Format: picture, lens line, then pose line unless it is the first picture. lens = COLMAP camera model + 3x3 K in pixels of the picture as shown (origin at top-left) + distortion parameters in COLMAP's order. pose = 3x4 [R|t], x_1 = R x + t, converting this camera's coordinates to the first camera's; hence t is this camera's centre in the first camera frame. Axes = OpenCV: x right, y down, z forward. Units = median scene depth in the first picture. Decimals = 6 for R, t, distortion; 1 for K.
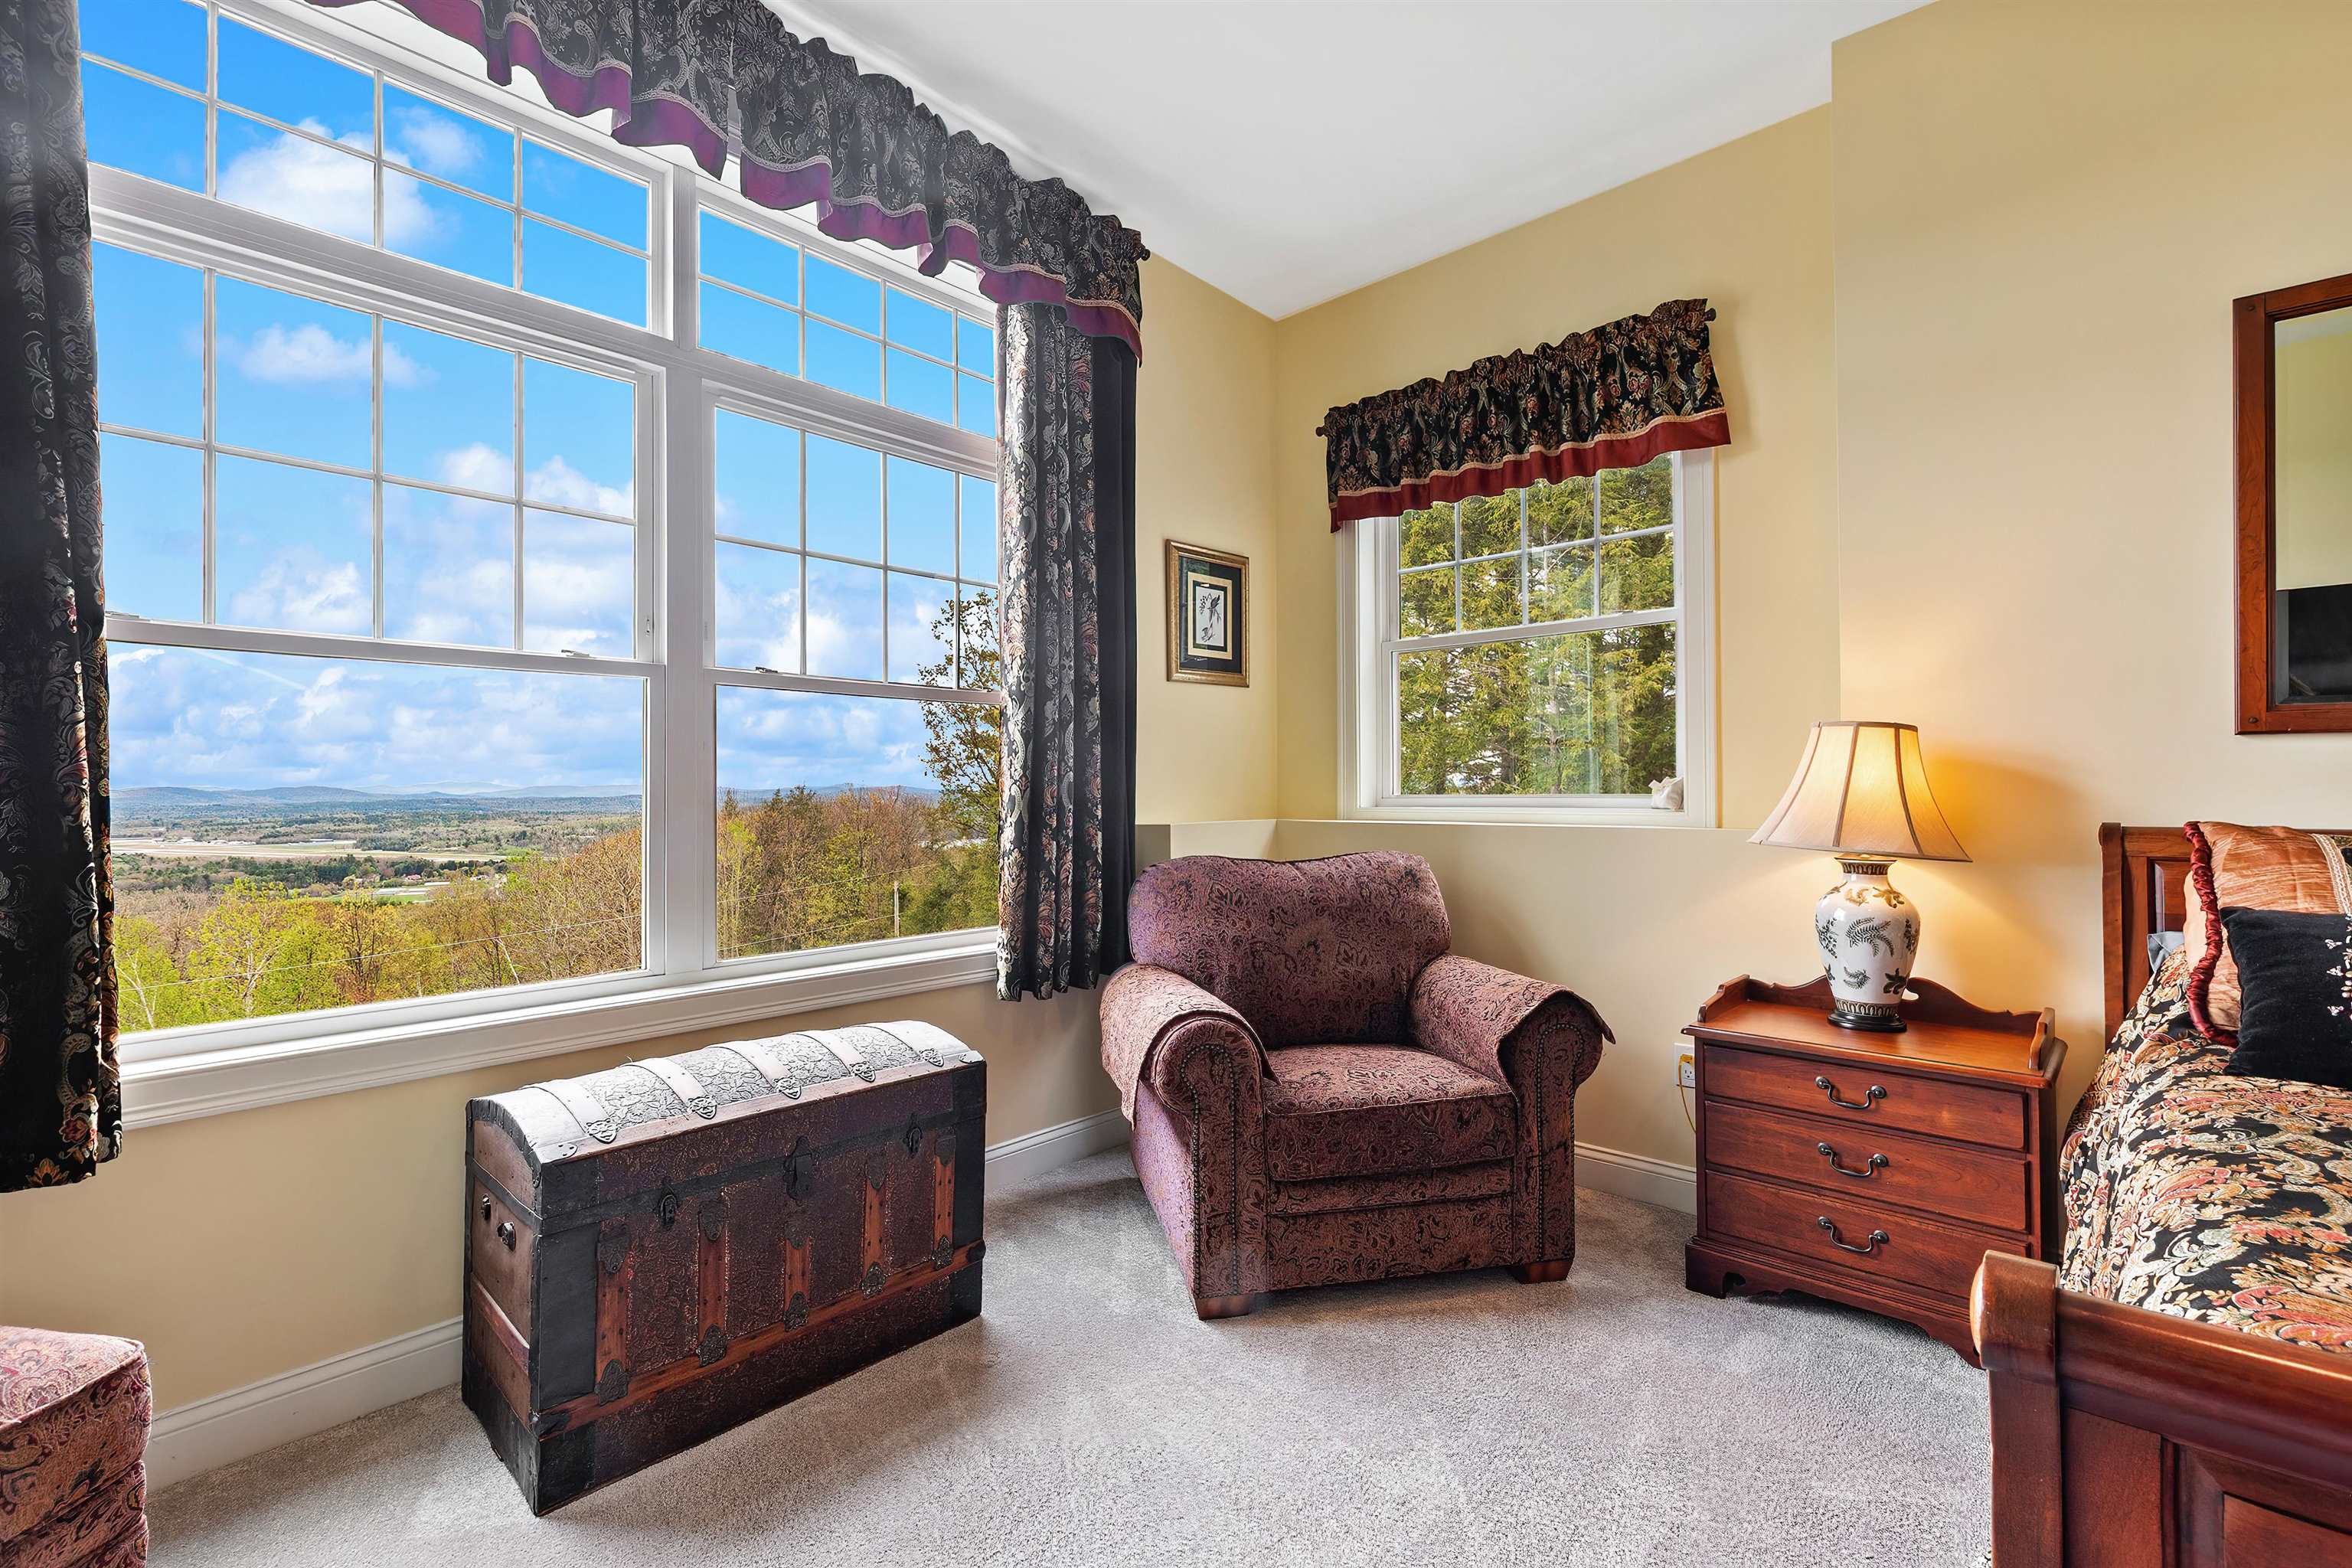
lens RADIAL K [[1045.5, 0, 1200.9], [0, 1045.5, 766.4], [0, 0, 1]] dist [0.005712, -0.000426]
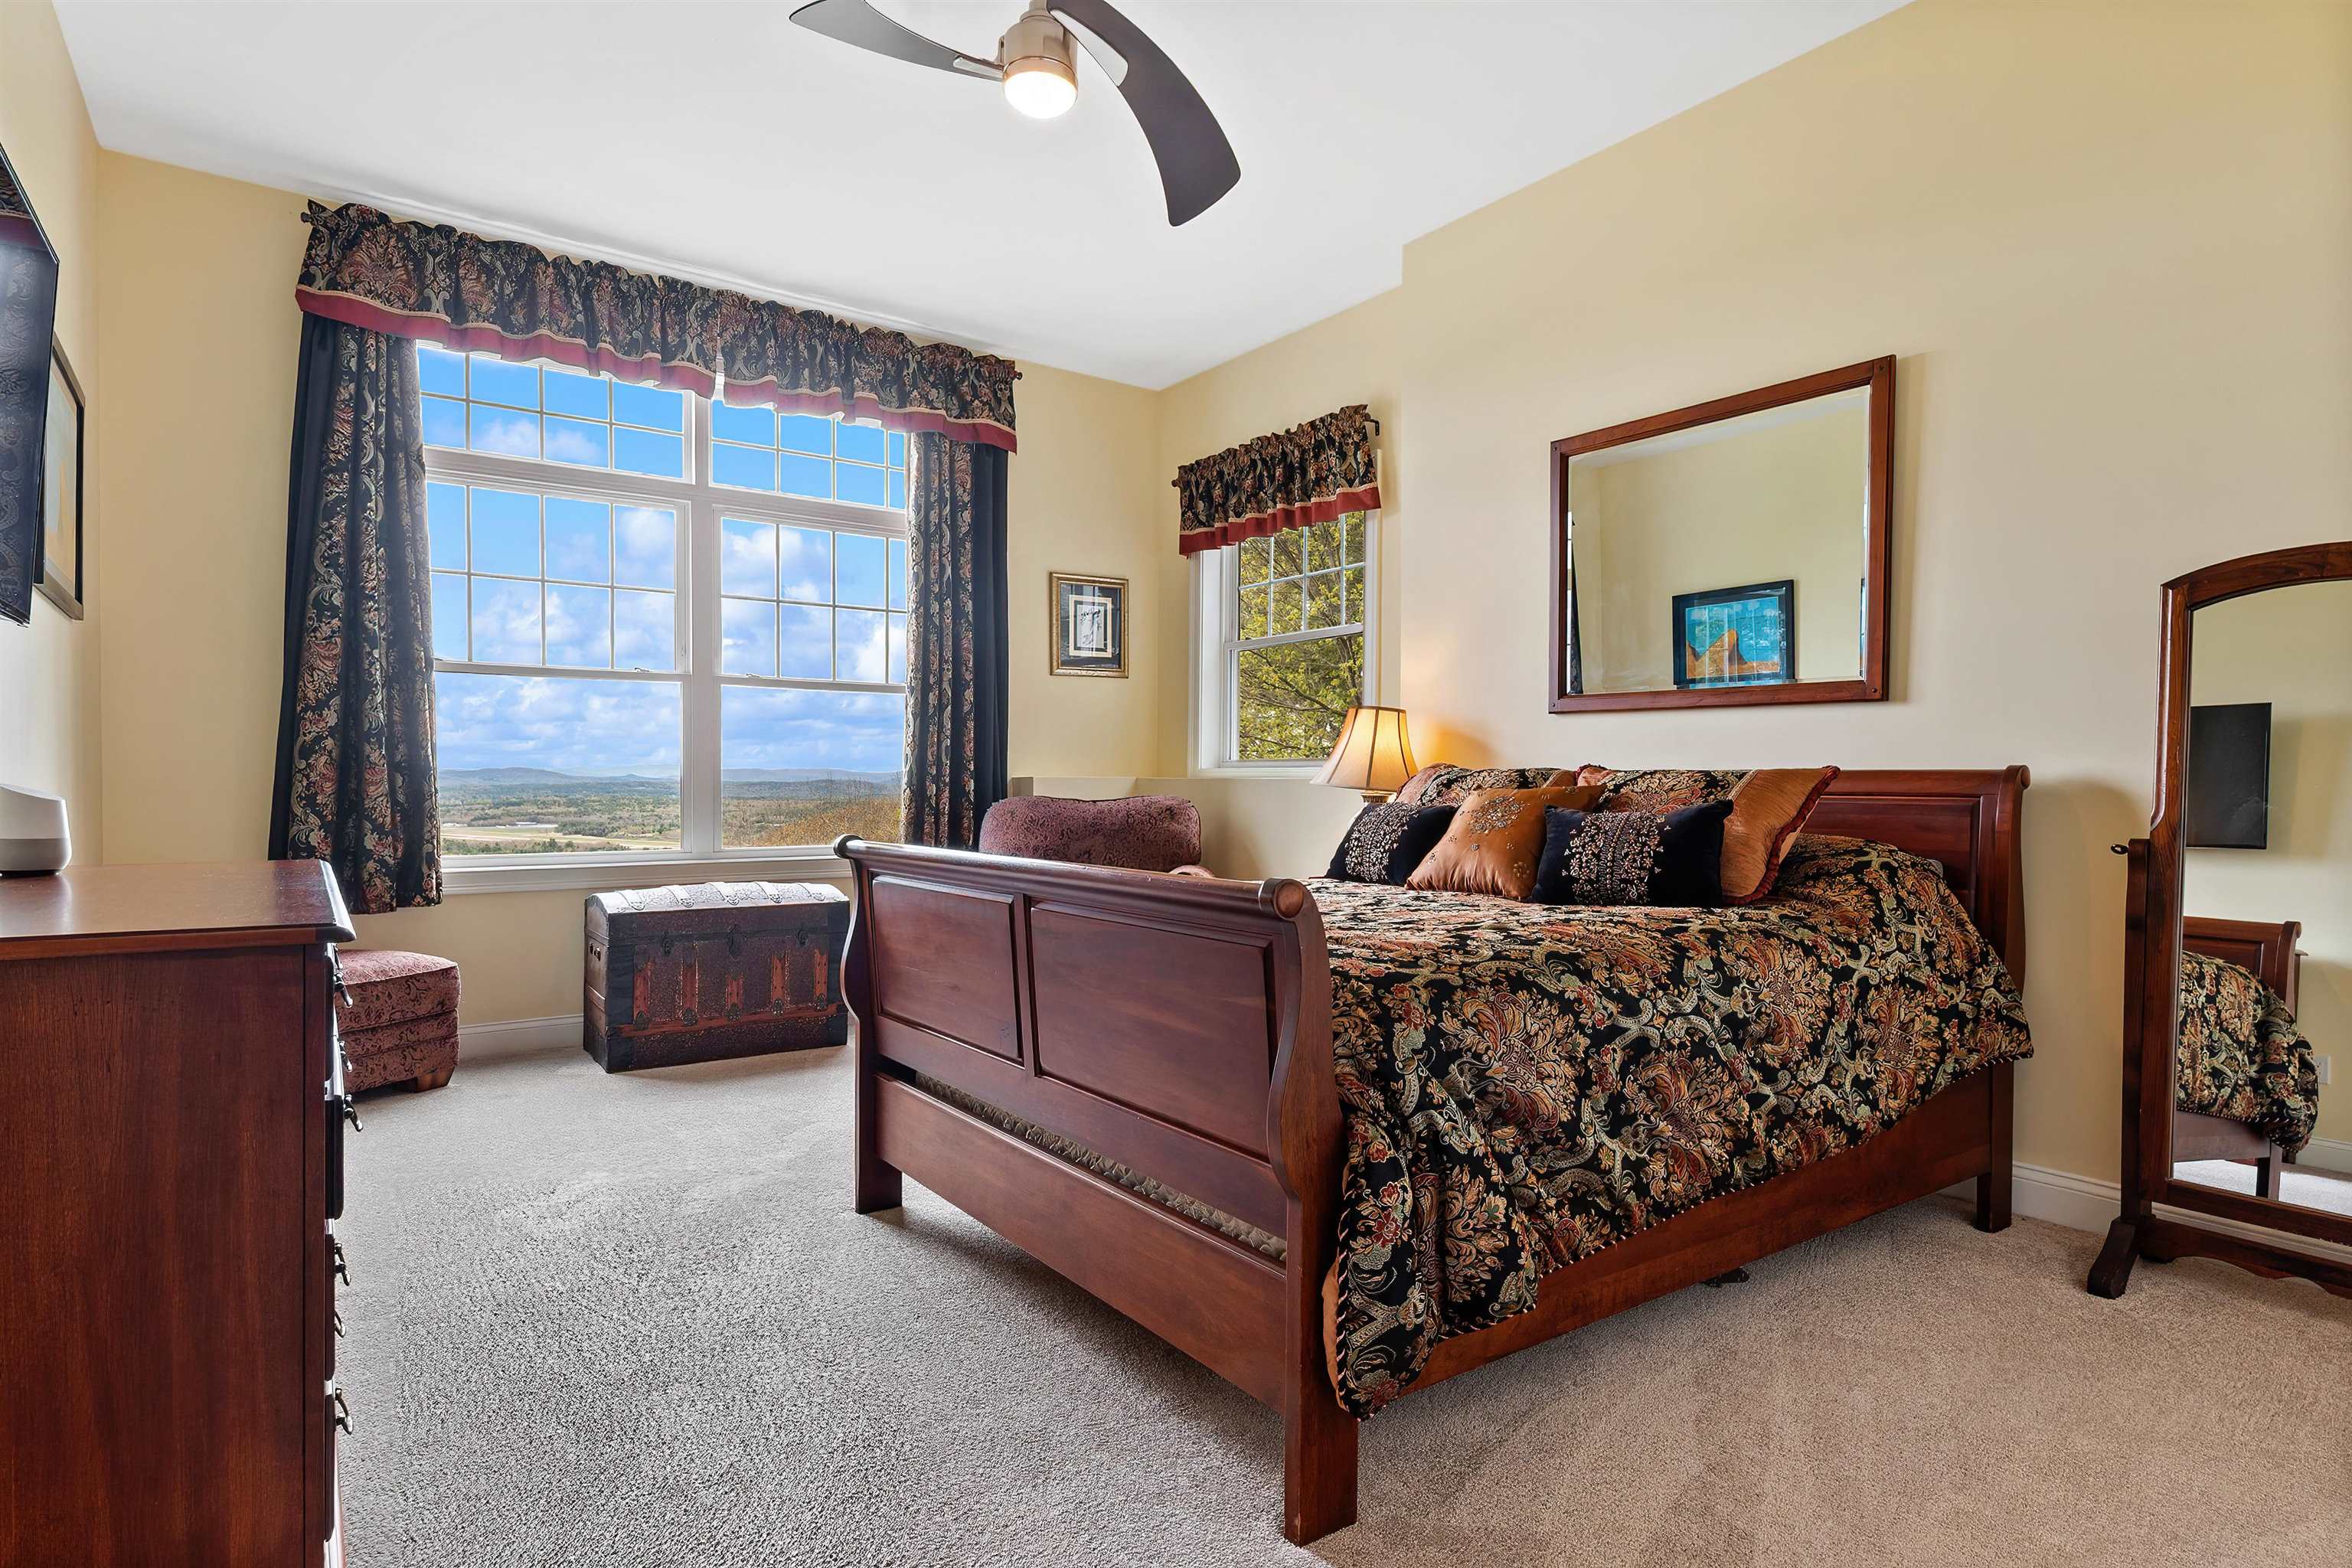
lens RADIAL K [[1259.0, 0, 1186.8], [0, 1259.0, 781.5], [0, 0, 1]] dist [0.000414, 0.042699]
pose [[0.976880, 0.009953, -0.213555, 0.586189], [-0.004714, 0.999676, 0.025025, 0.018852], [0.213734, -0.023440, 0.976611, -0.688974]]
